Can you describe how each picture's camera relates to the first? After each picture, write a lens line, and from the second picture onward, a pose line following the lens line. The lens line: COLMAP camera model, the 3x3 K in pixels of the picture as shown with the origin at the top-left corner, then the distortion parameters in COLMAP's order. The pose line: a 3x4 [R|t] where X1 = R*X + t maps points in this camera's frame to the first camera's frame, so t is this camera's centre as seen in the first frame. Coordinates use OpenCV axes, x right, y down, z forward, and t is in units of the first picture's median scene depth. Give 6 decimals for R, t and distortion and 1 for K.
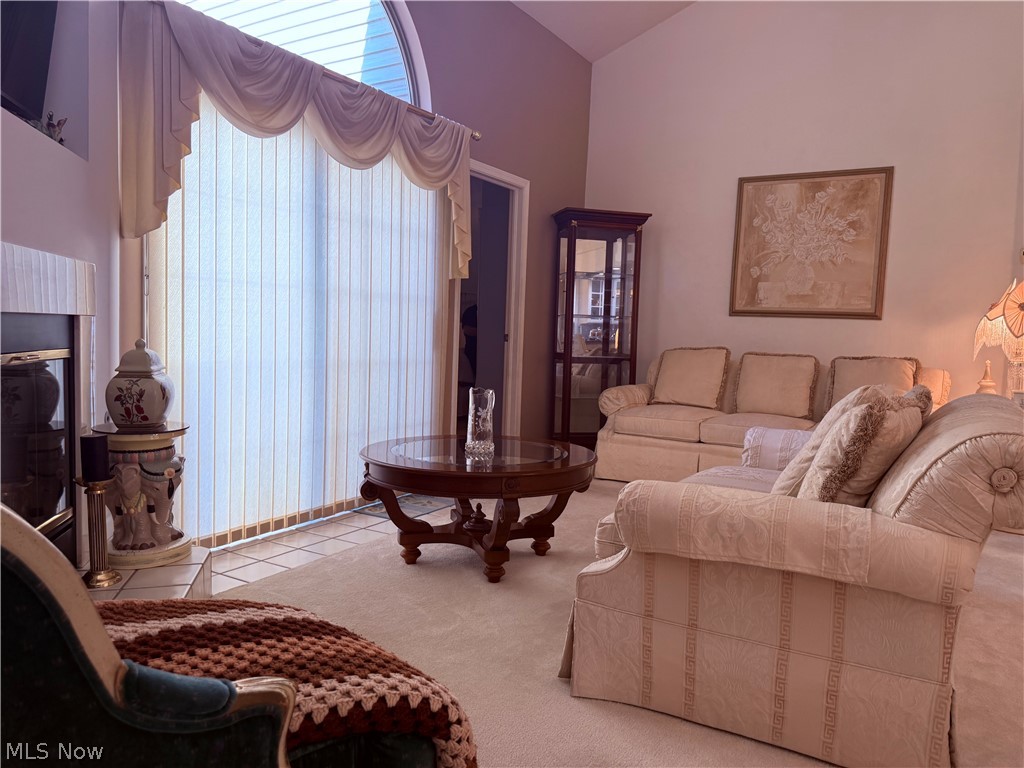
lens RADIAL K [[722.3, 0, 508.6], [0, 722.3, 388.4], [0, 0, 1]] dist [0.102664, -0.128796]
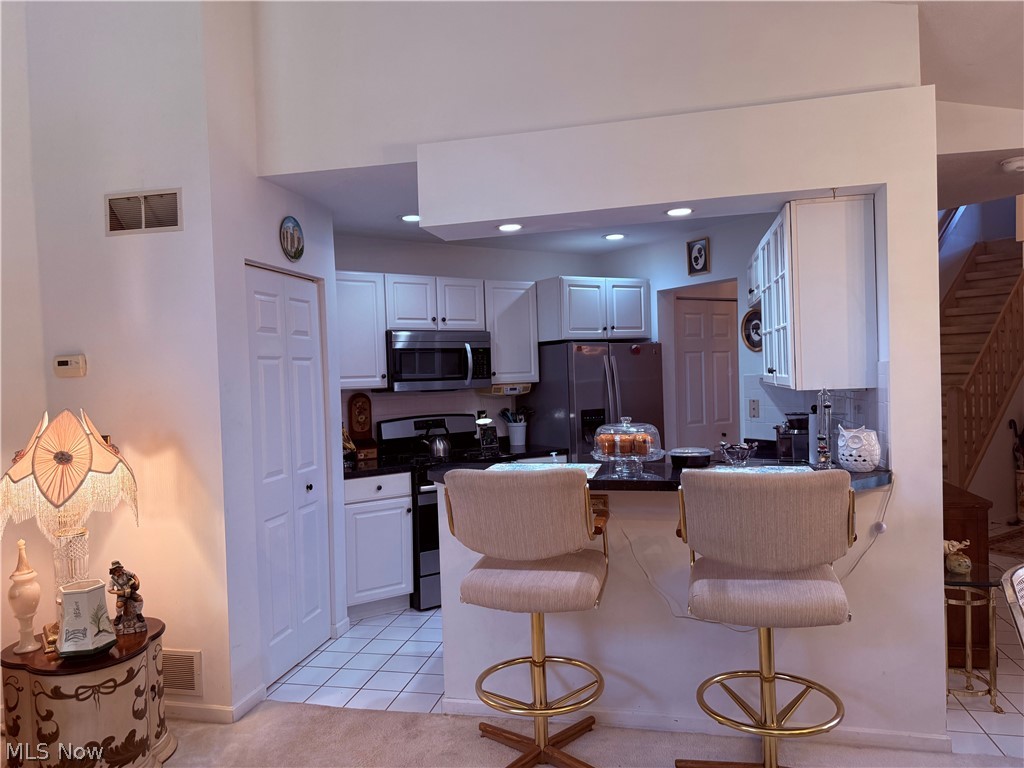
lens RADIAL K [[723.2, 0, 505.5], [0, 723.2, 386.3], [0, 0, 1]] dist [0.094638, -0.129419]
pose [[0.436979, -0.066312, 0.897024, 0.649135], [0.119709, 0.992695, 0.015069, -0.317794], [-0.891470, 0.100797, 0.441725, 0.784306]]
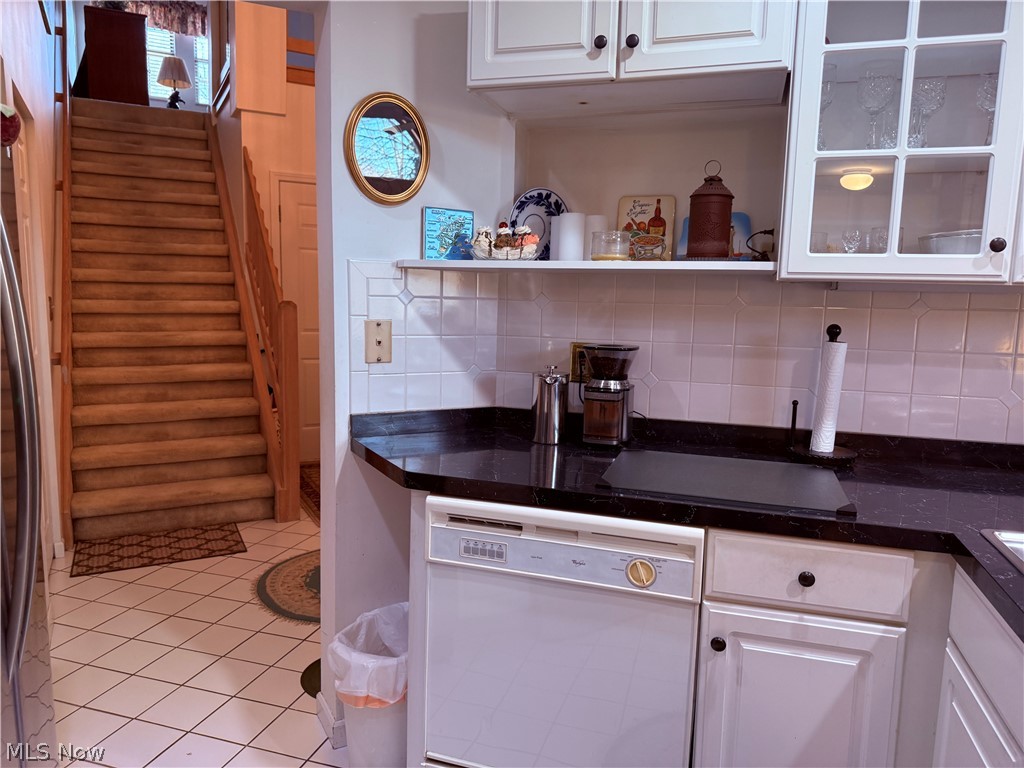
lens RADIAL K [[726.1, 0, 507.9], [0, 726.1, 386.7], [0, 0, 1]] dist [0.015062, -0.005962]
pose [[-0.860742, -0.121454, 0.494340, 2.815742], [-0.011649, 0.975565, 0.219403, -0.265466], [-0.508909, 0.183090, -0.841124, 2.072390]]
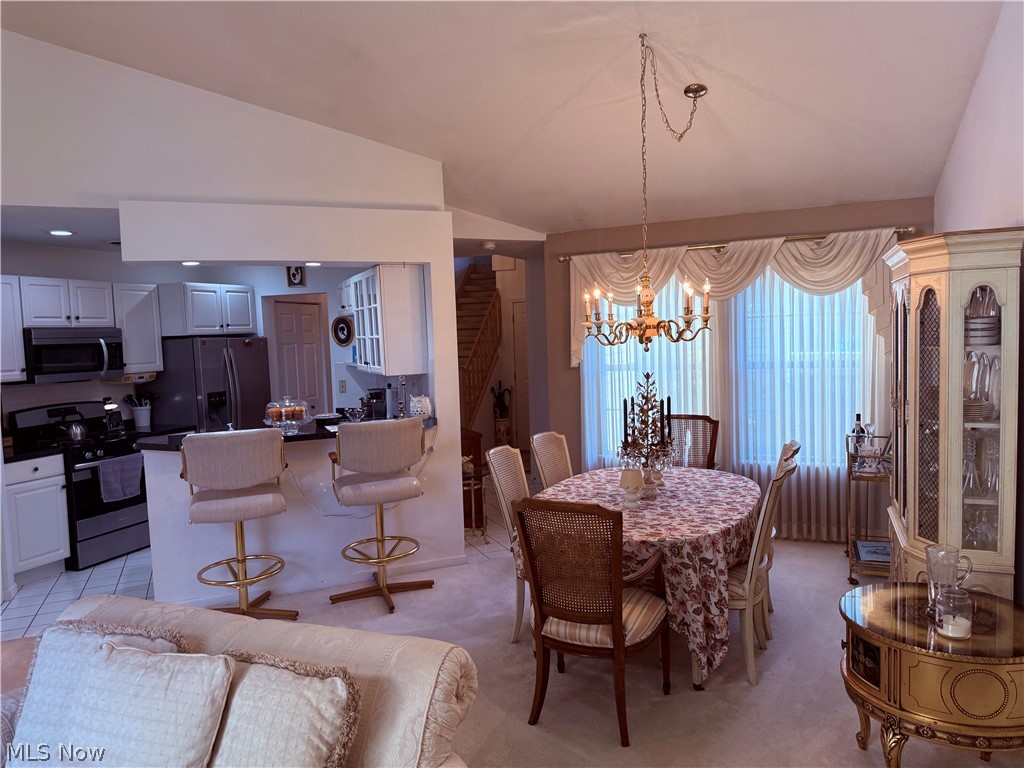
lens RADIAL K [[722.3, 0, 508.6], [0, 722.3, 388.4], [0, 0, 1]] dist [0.102664, -0.128796]
pose [[-0.169876, -0.103757, 0.979988, -0.441127], [0.107480, 0.986559, 0.123083, -0.454826], [-0.979587, 0.126238, -0.156441, 0.916543]]
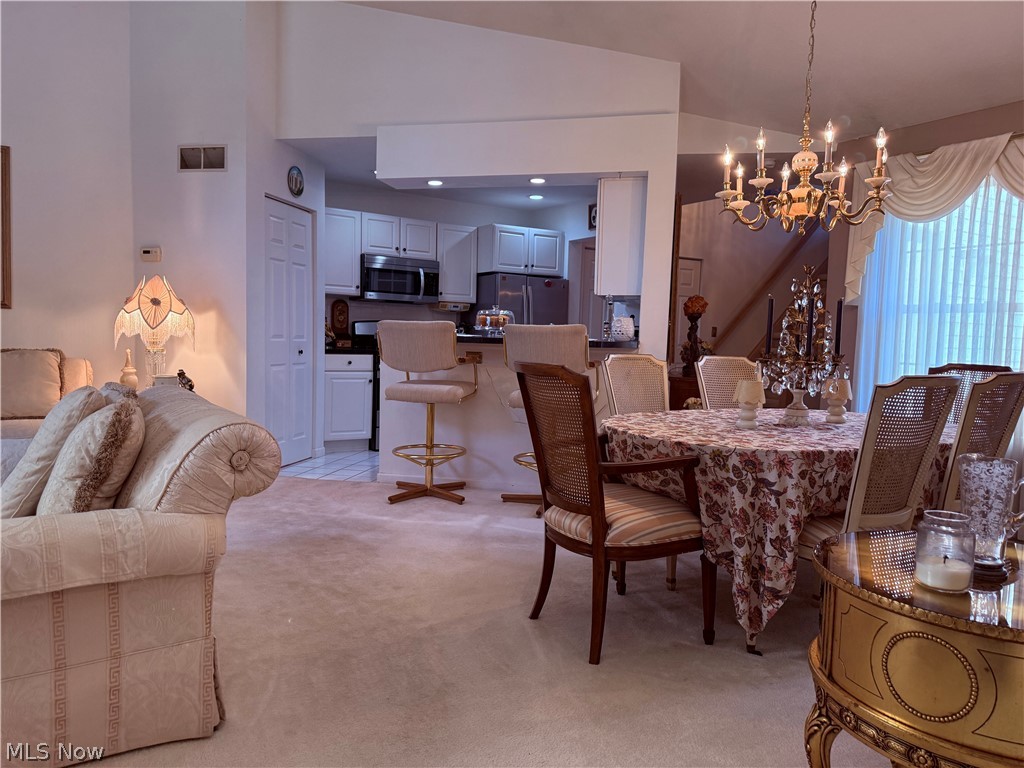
lens RADIAL K [[722.3, 0, 508.6], [0, 722.3, 388.4], [0, 0, 1]] dist [0.102664, -0.128796]
pose [[0.434520, -0.087402, 0.896411, -0.224383], [0.058715, 0.995912, 0.068643, -0.053391], [-0.898746, 0.022807, 0.437875, 0.023195]]
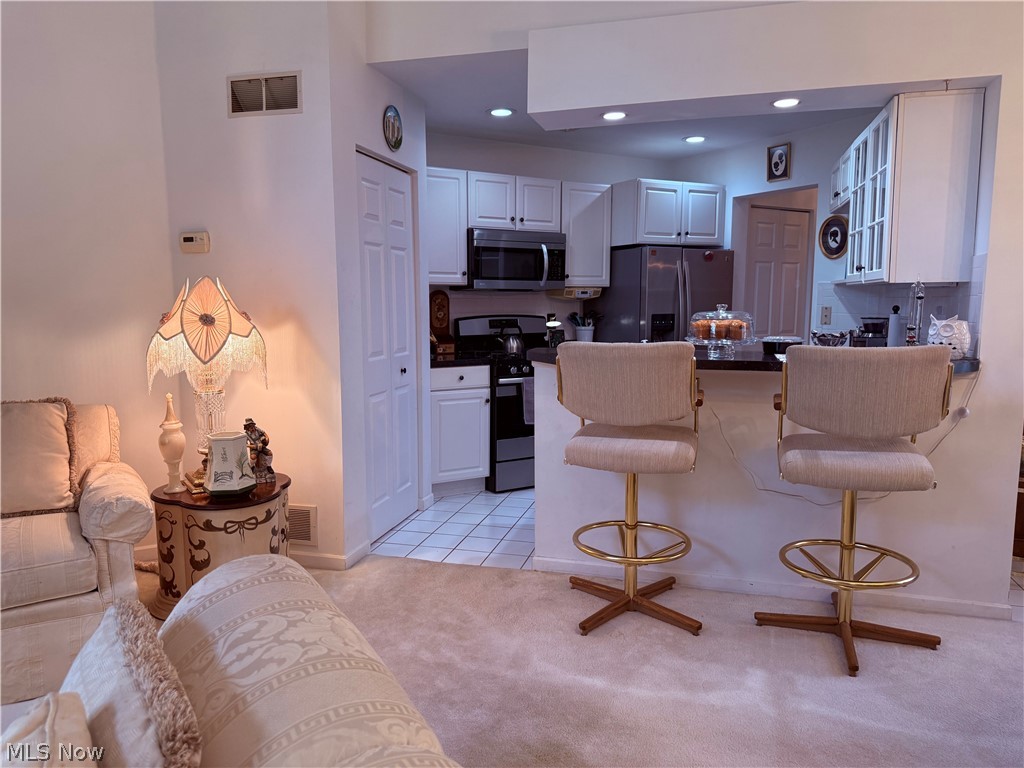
lens RADIAL K [[723.2, 0, 505.5], [0, 723.2, 386.3], [0, 0, 1]] dist [0.094638, -0.129419]
pose [[0.477671, -0.139857, 0.867335, 0.459399], [0.088334, 0.989890, 0.110971, -0.231817], [-0.874087, 0.023608, 0.485196, 0.892304]]
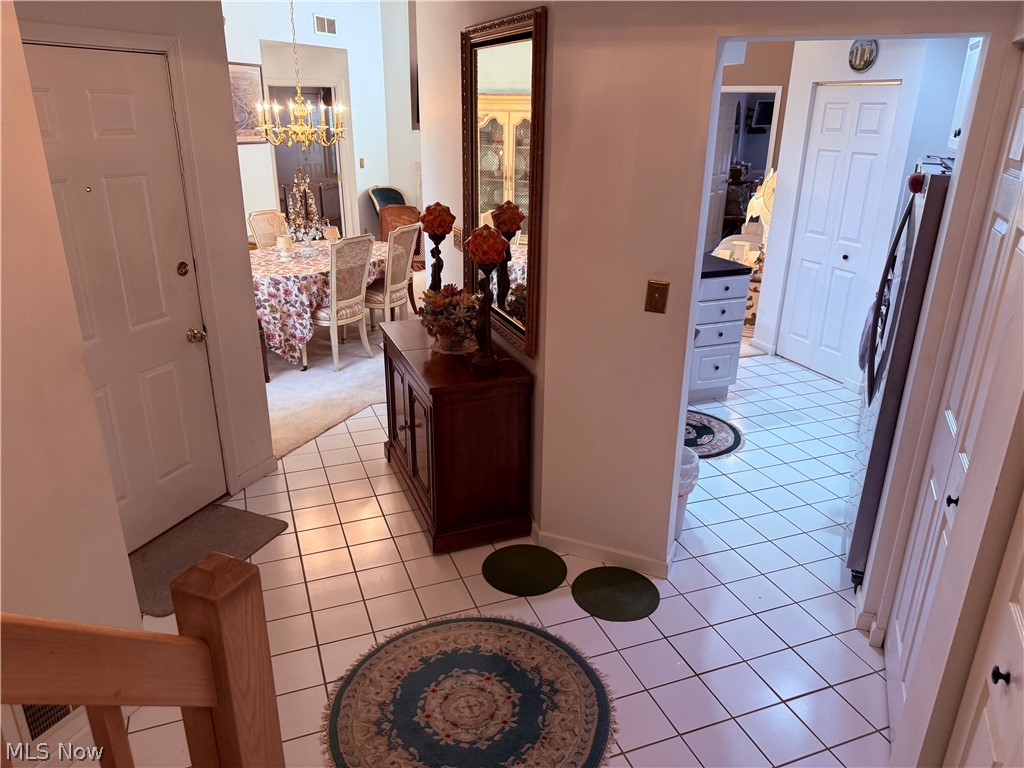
lens RADIAL K [[723.2, 0, 505.5], [0, 723.2, 386.3], [0, 0, 1]] dist [0.094638, -0.129419]
pose [[0.133642, 0.321097, -0.937569, 5.175136], [-0.082209, 0.946387, 0.312399, -0.365171], [0.987614, 0.035327, 0.152874, 0.559893]]
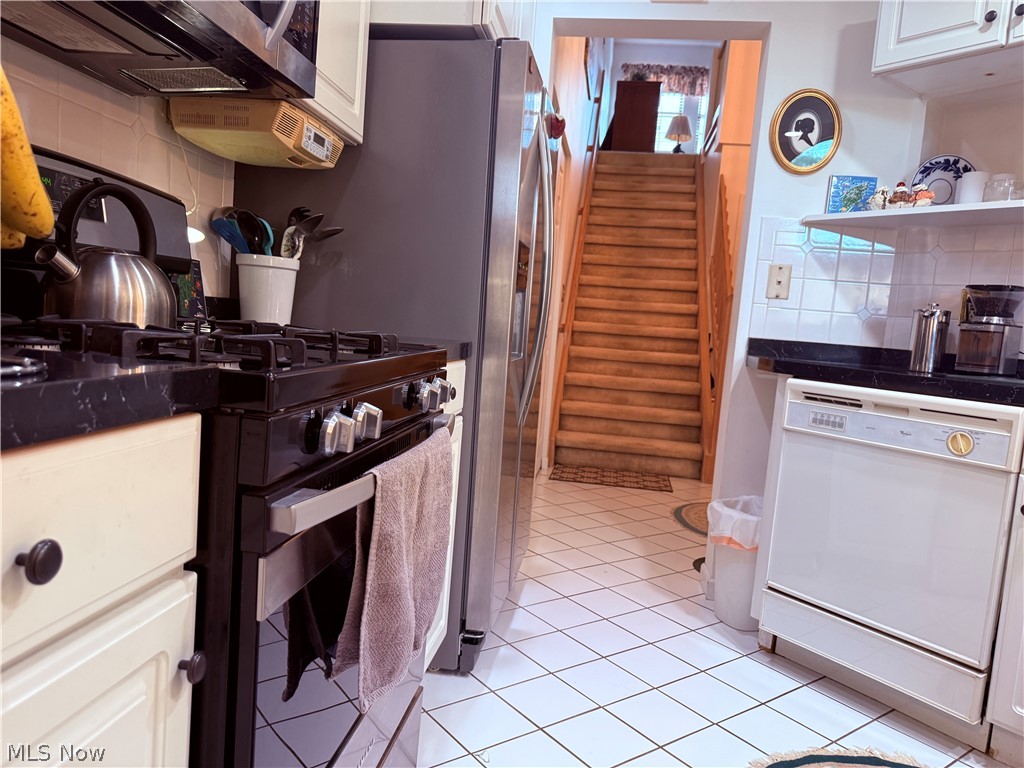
lens RADIAL K [[726.9, 0, 509.8], [0, 726.9, 388.9], [0, 0, 1]] dist [0.040152, -0.063381]
pose [[-0.394215, -0.152759, 0.906234, 2.413146], [-0.016821, 0.987123, 0.159077, -0.089036], [-0.918864, 0.047466, -0.391708, 2.281431]]
